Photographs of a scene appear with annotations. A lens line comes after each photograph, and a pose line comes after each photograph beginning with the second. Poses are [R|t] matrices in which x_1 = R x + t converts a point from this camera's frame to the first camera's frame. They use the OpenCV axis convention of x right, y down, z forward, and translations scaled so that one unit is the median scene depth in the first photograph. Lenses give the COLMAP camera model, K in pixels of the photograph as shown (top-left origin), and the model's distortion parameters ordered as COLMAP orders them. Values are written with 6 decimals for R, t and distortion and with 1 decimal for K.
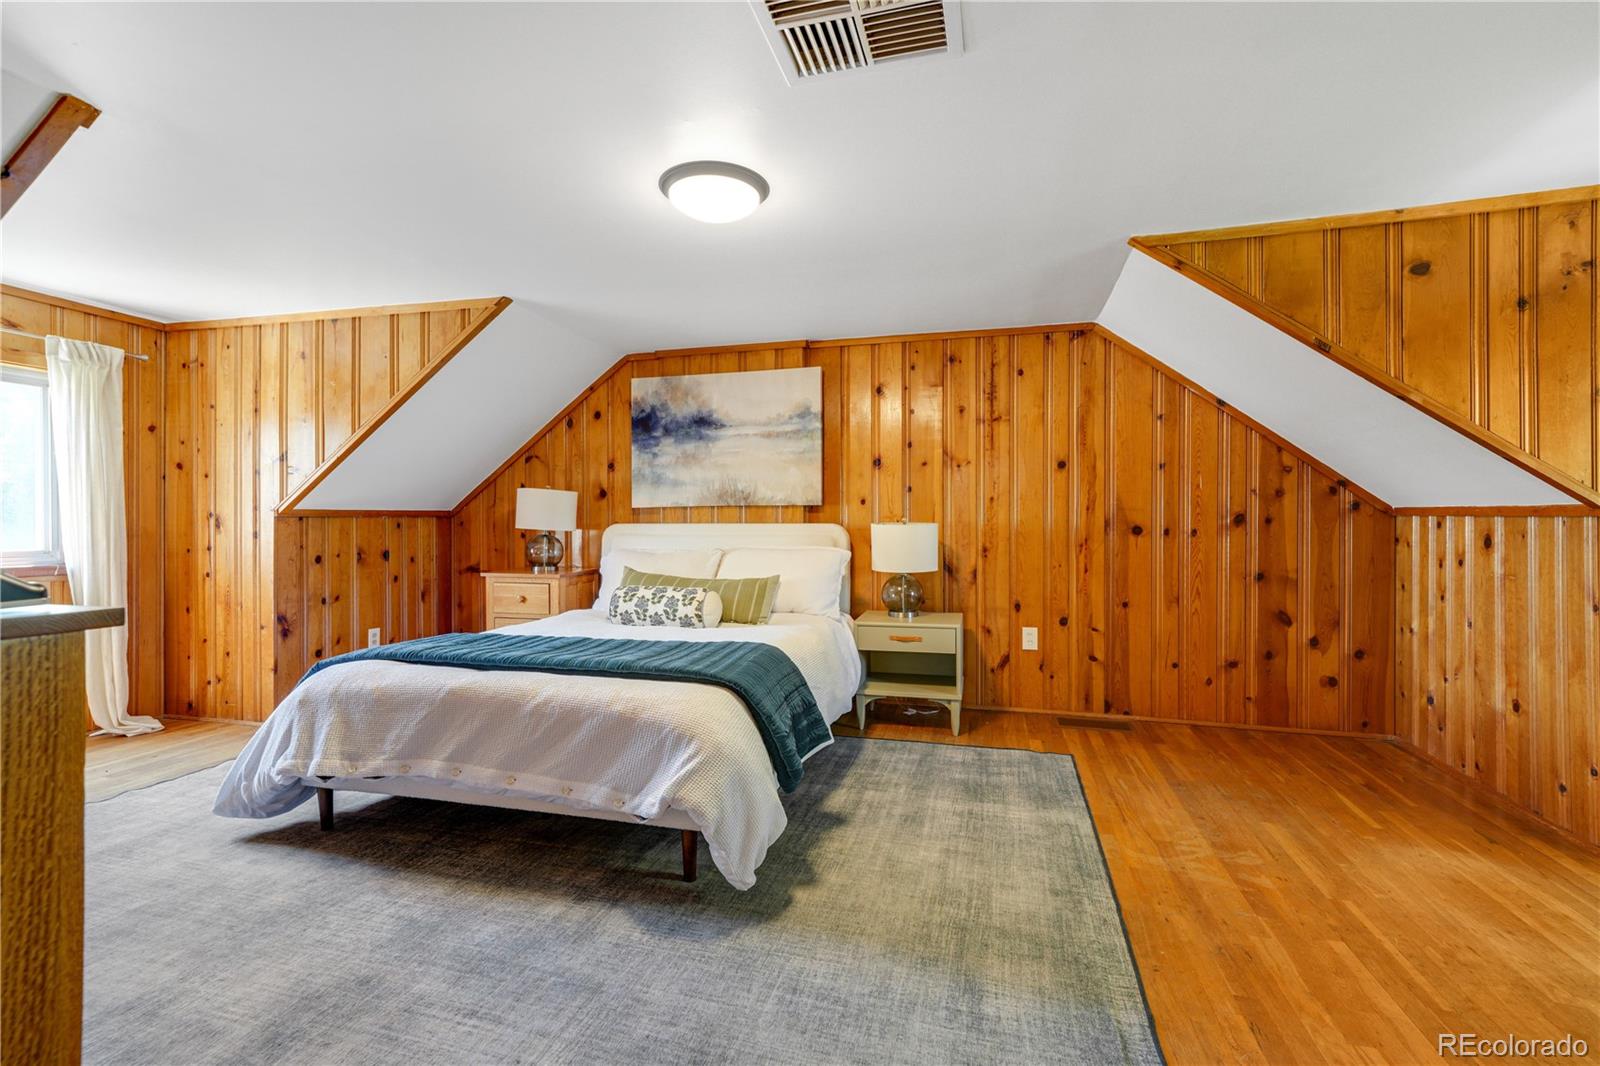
lens RADIAL K [[705.0, 0, 799.4], [0, 705.0, 525.3], [0, 0, 1]] dist [0.010499, 0.001707]
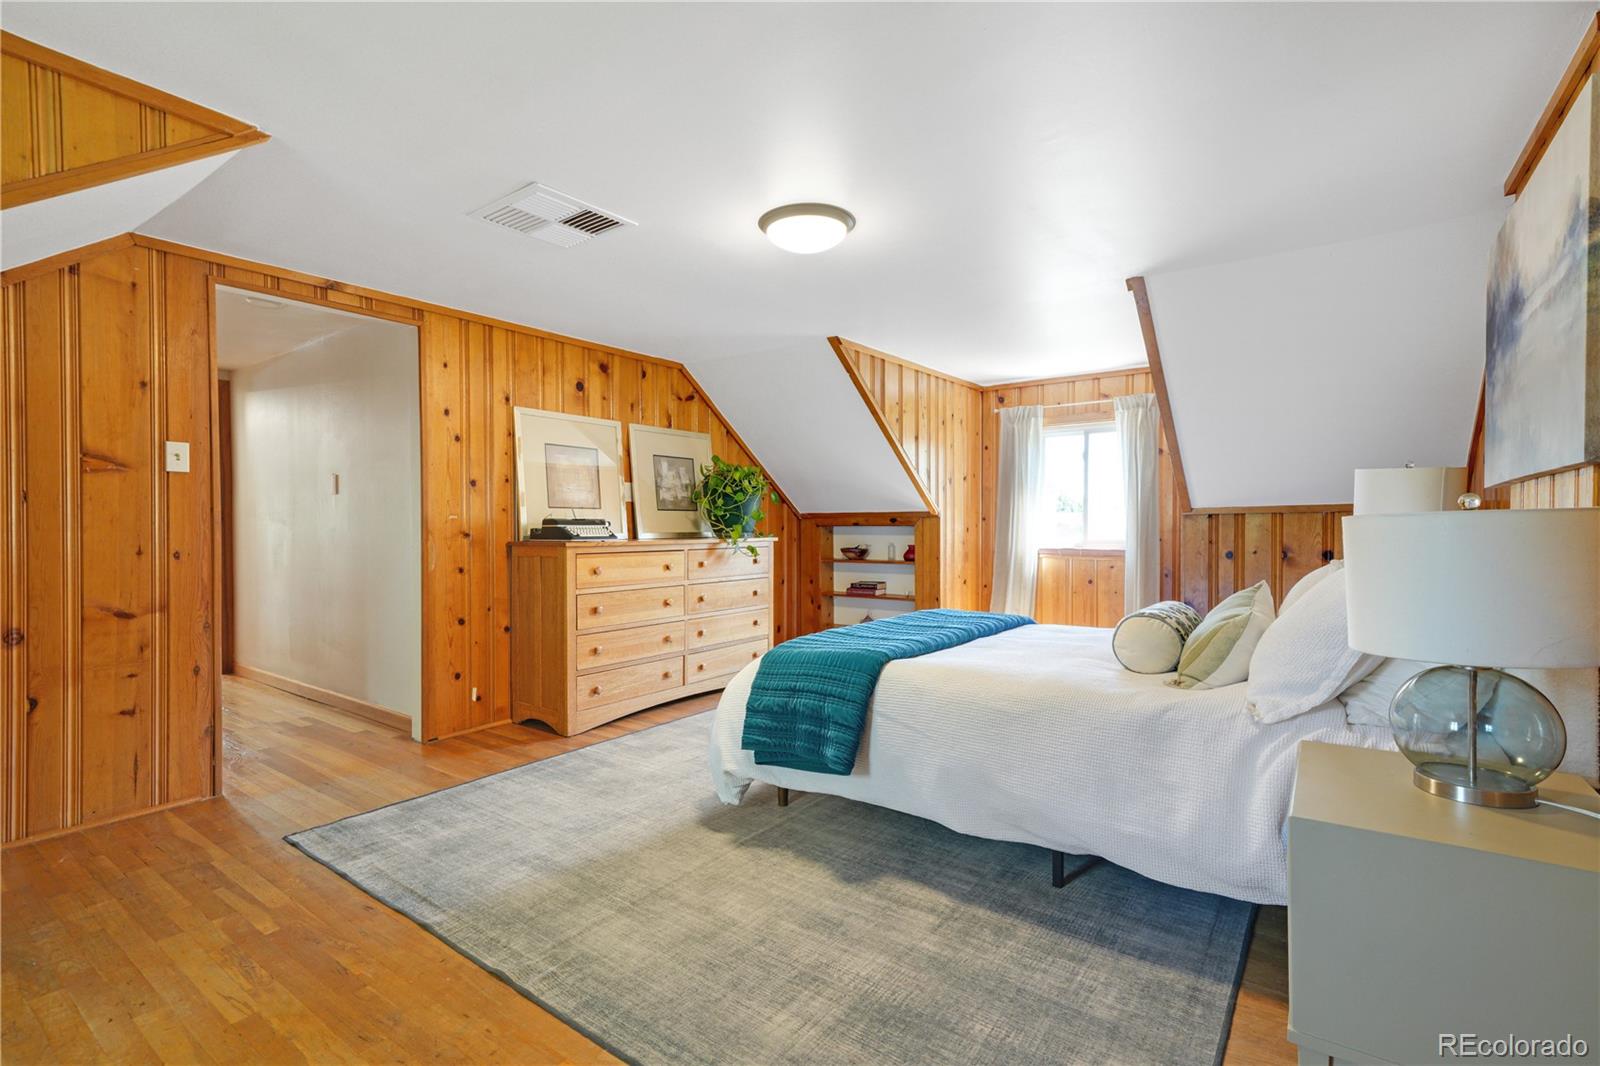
lens RADIAL K [[739.9, 0, 798.4], [0, 739.9, 535.9], [0, 0, 1]] dist [0.014934, 0.000007]
pose [[-0.366013, 0.011985, -0.930532, 0.840017], [0.002097, 0.999925, 0.012054, 0.007747], [0.930607, 0.002461, -0.366011, 1.203395]]
